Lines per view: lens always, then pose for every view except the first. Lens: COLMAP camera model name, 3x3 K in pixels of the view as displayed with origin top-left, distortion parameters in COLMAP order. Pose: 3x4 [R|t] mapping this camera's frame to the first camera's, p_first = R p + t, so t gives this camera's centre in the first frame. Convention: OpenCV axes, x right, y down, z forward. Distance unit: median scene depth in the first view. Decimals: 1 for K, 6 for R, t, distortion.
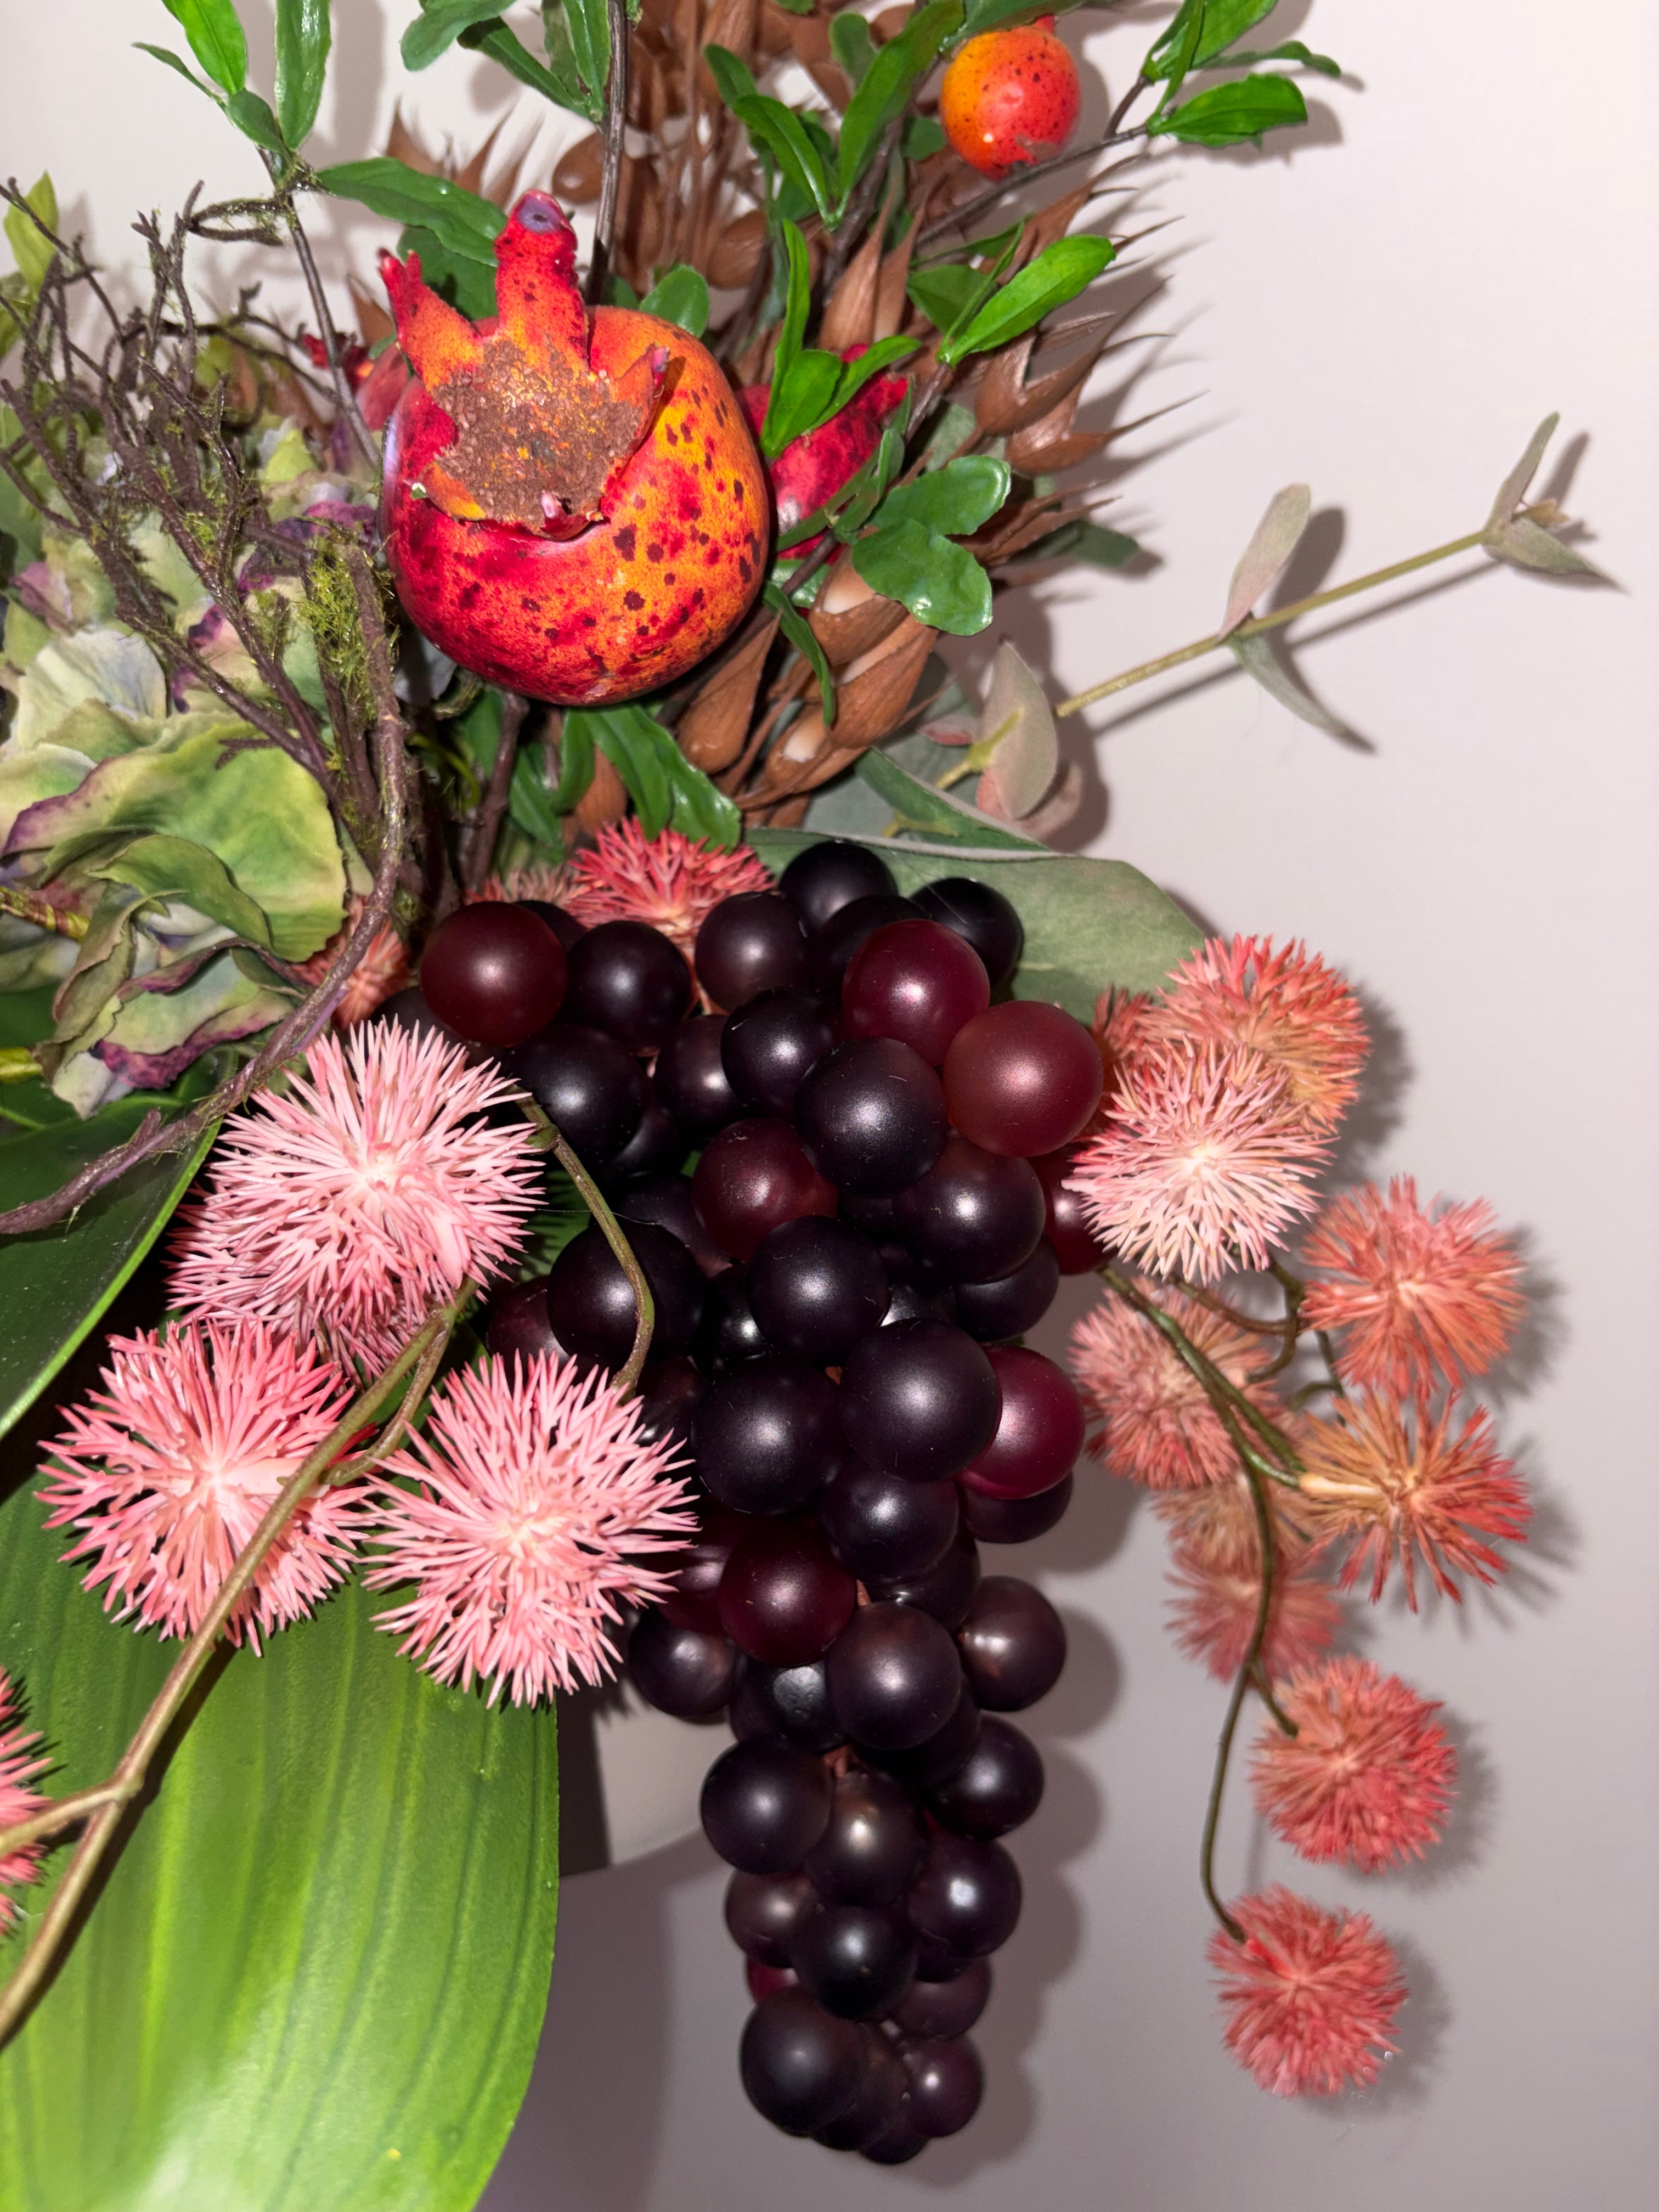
lens RADIAL K [[1789.6, 0, 834.4], [0, 1789.6, 1111.3], [0, 0, 1]] dist [-0.010634, -0.005228]
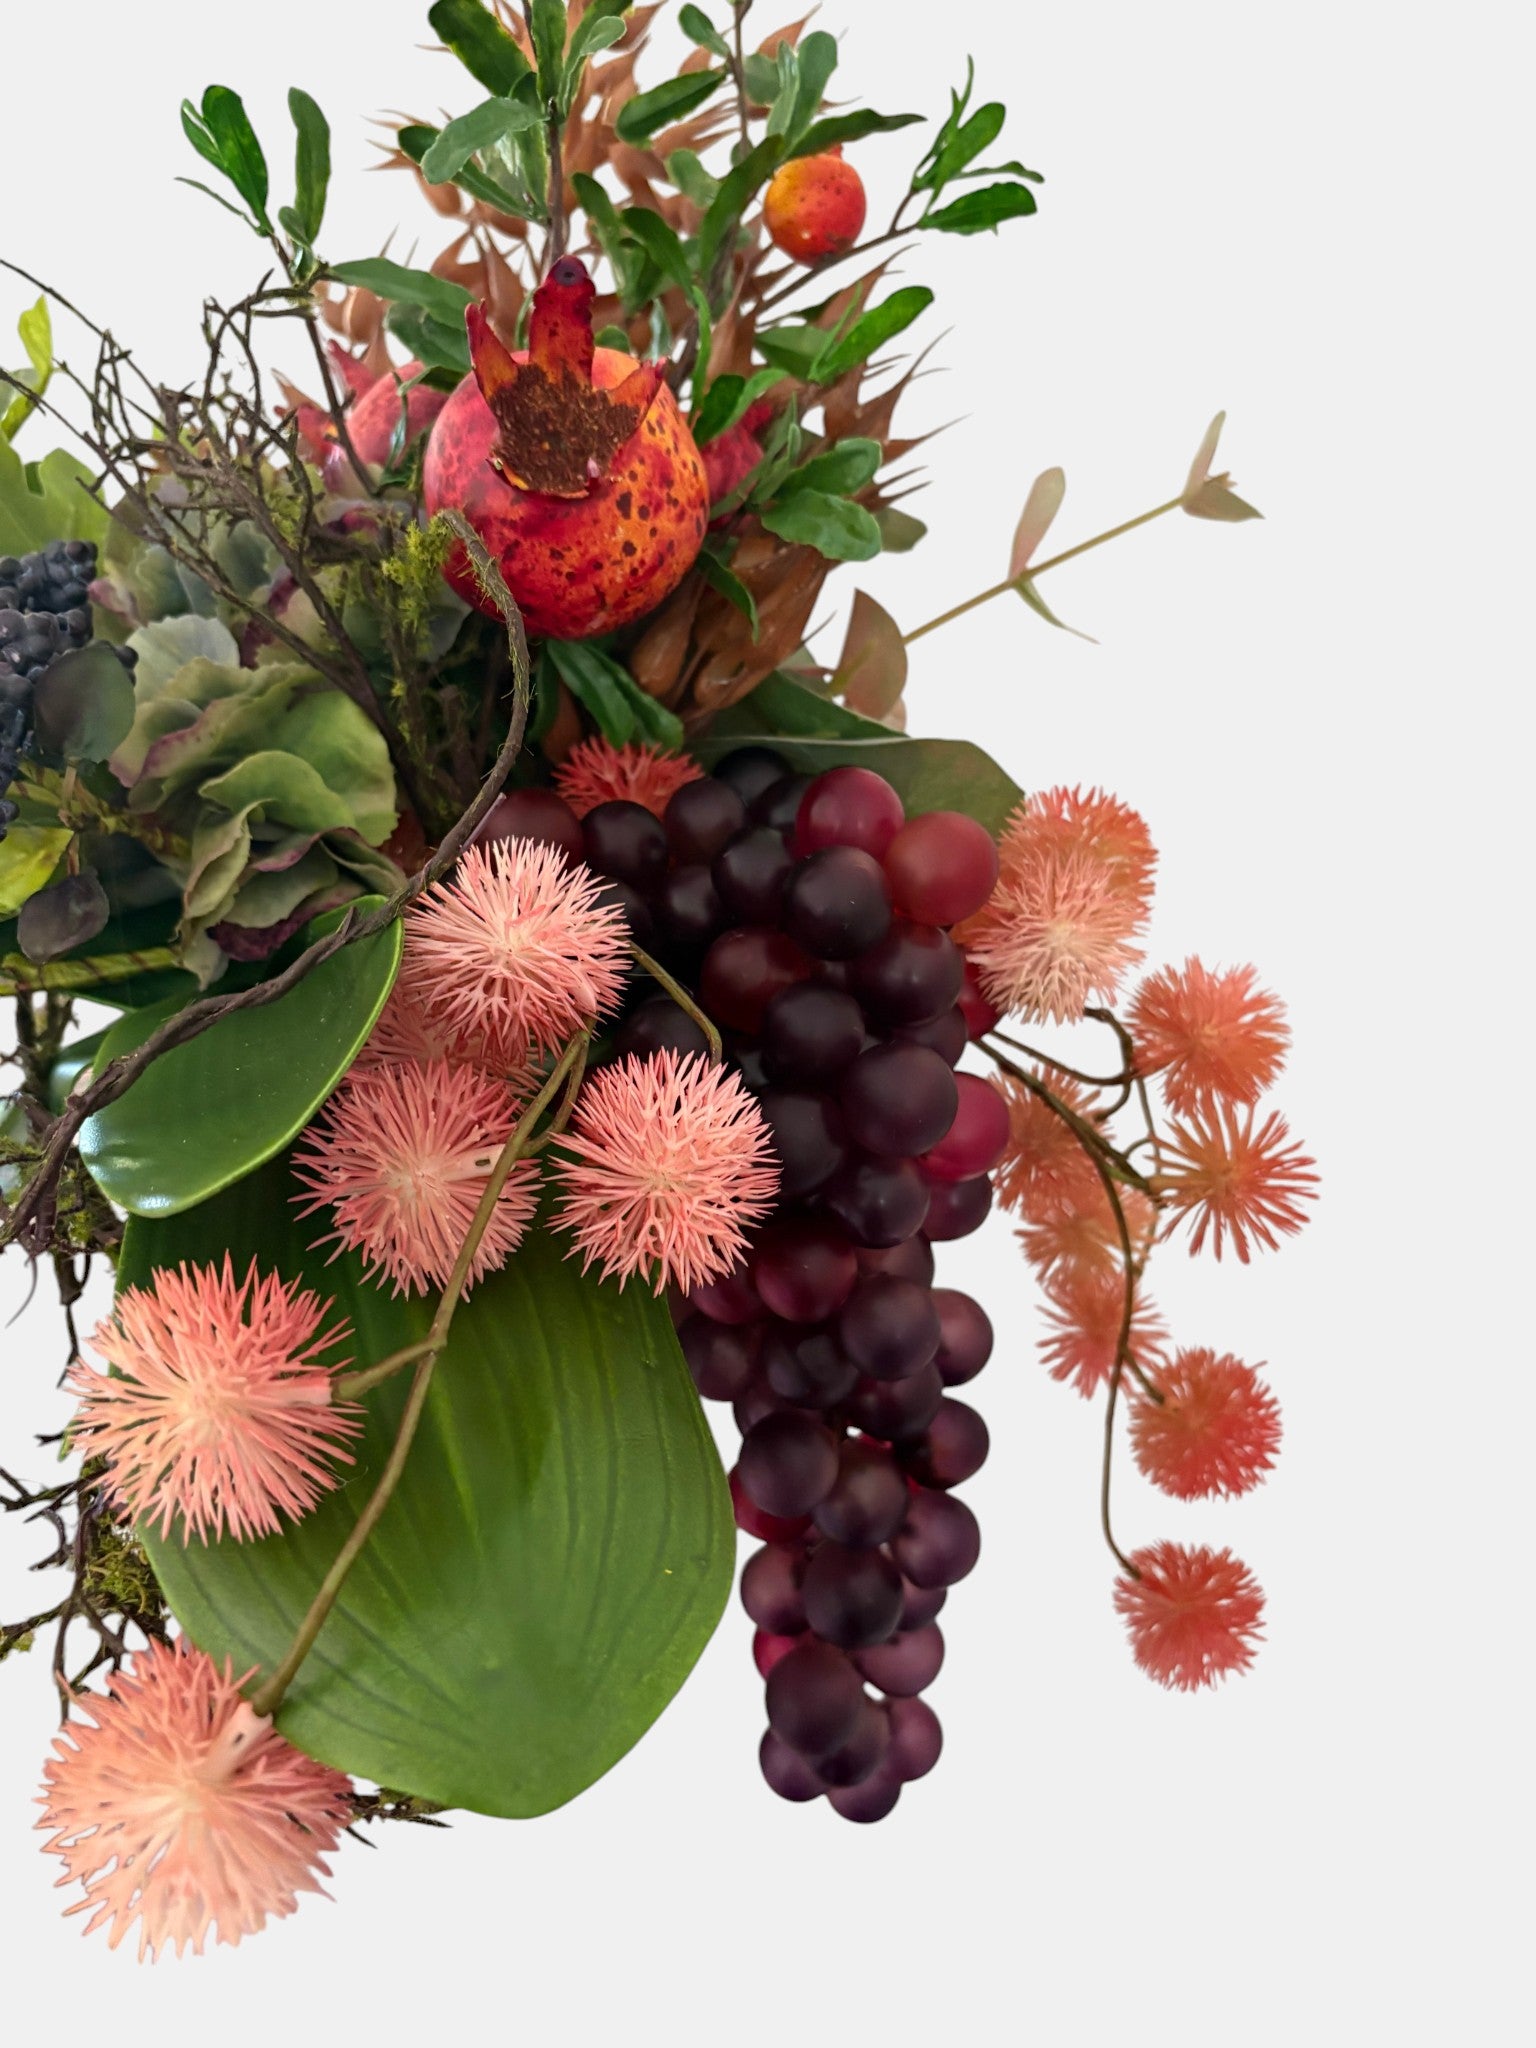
lens RADIAL K [[1645.4, 0, 769.5], [0, 1645.4, 1027.9], [0, 0, 1]] dist [0.026064, -0.080975]
pose [[0.985359, -0.096351, 0.140653, -0.218140], [0.108649, 0.990648, -0.082531, 0.196425], [-0.131386, 0.096604, 0.986613, -0.233336]]
